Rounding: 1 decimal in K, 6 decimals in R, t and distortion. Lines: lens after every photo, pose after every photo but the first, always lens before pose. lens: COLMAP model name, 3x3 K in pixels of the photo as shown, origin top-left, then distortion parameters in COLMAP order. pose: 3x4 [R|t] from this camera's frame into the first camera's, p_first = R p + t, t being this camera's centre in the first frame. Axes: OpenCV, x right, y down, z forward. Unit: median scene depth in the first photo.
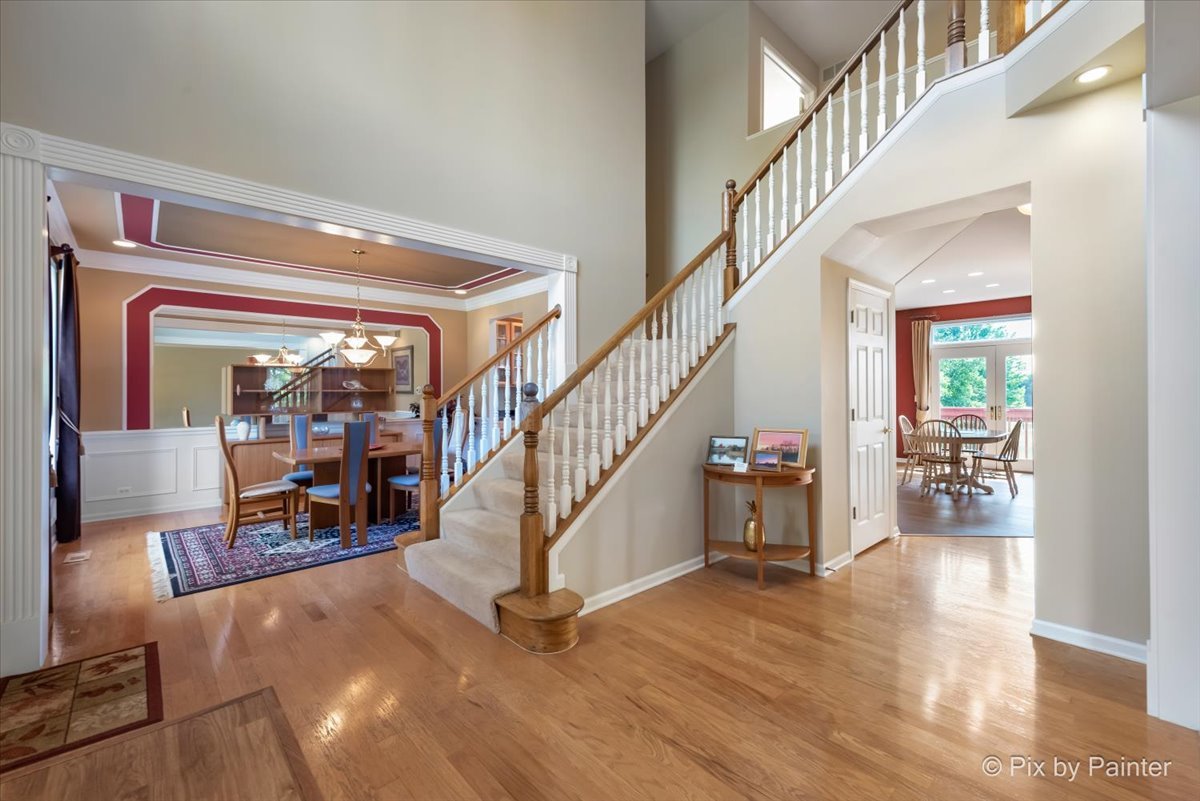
lens RADIAL K [[495.6, 0, 602.6], [0, 495.6, 389.6], [0, 0, 1]] dist [0.012850, -0.000026]
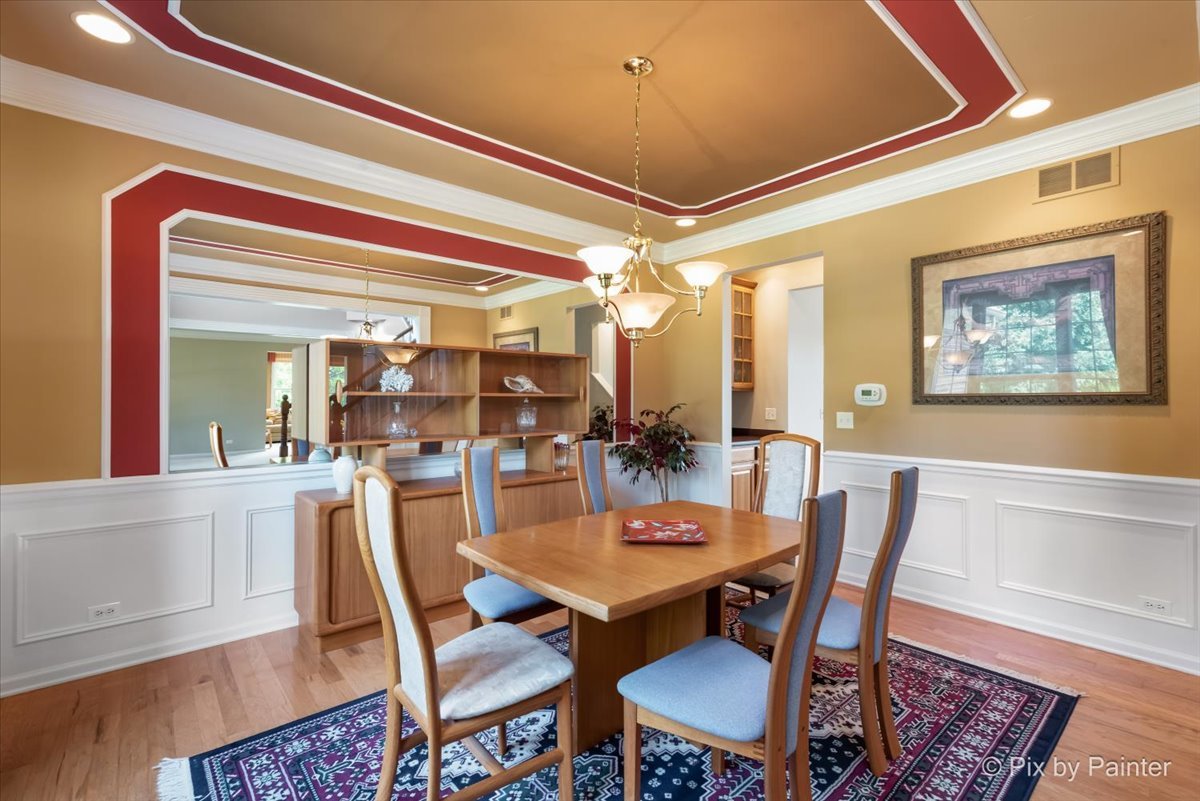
lens RADIAL K [[533.3, 0, 602.6], [0, 533.3, 395.9], [0, 0, 1]] dist [0.016470, 0.000061]
pose [[0.999569, 0.000133, -0.029341, -0.450914], [-0.000244, 0.999993, -0.003774, 0.006459], [0.029341, 0.003780, 0.999562, 0.481755]]
